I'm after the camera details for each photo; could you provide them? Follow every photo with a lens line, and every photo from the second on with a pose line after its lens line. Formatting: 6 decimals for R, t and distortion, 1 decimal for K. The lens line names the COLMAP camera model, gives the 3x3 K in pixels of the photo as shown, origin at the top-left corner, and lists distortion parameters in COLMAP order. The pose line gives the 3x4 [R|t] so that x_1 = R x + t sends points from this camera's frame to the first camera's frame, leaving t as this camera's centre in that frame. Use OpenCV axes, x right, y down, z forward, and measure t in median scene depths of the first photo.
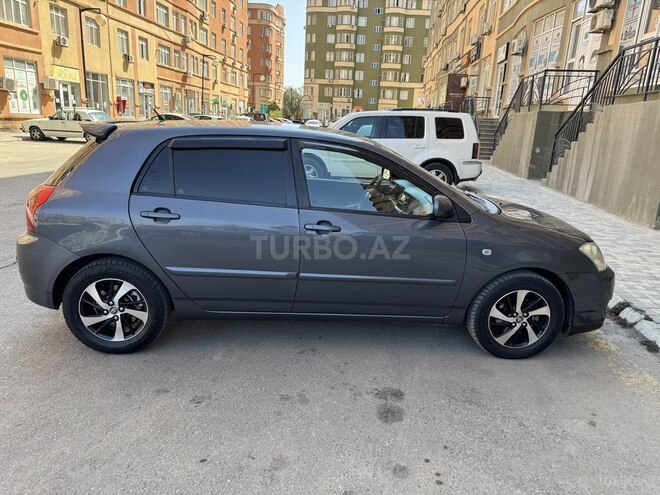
lens RADIAL K [[480.5, 0, 330.8], [0, 480.5, 254.7], [0, 0, 1]] dist [0.025665, -0.028347]
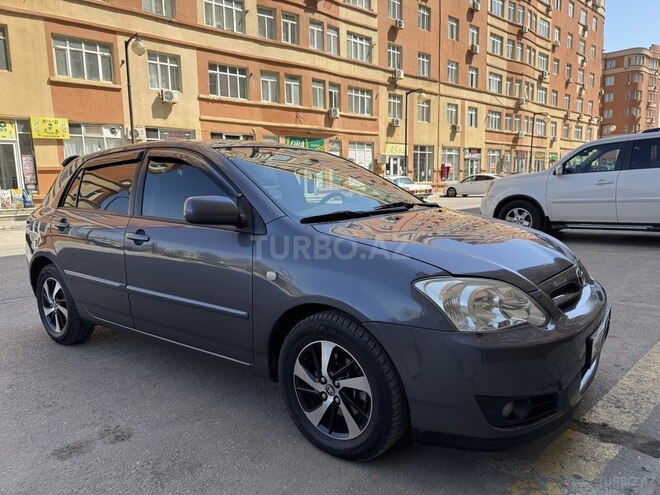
lens RADIAL K [[480.5, 0, 326.2], [0, 480.5, 252.3], [0, 0, 1]] dist [0.025665, -0.028347]
pose [[0.740921, 0.024281, -0.671153, 0.143189], [-0.118029, 0.988500, -0.094537, 0.003009], [0.661139, 0.149260, 0.735266, 0.090561]]
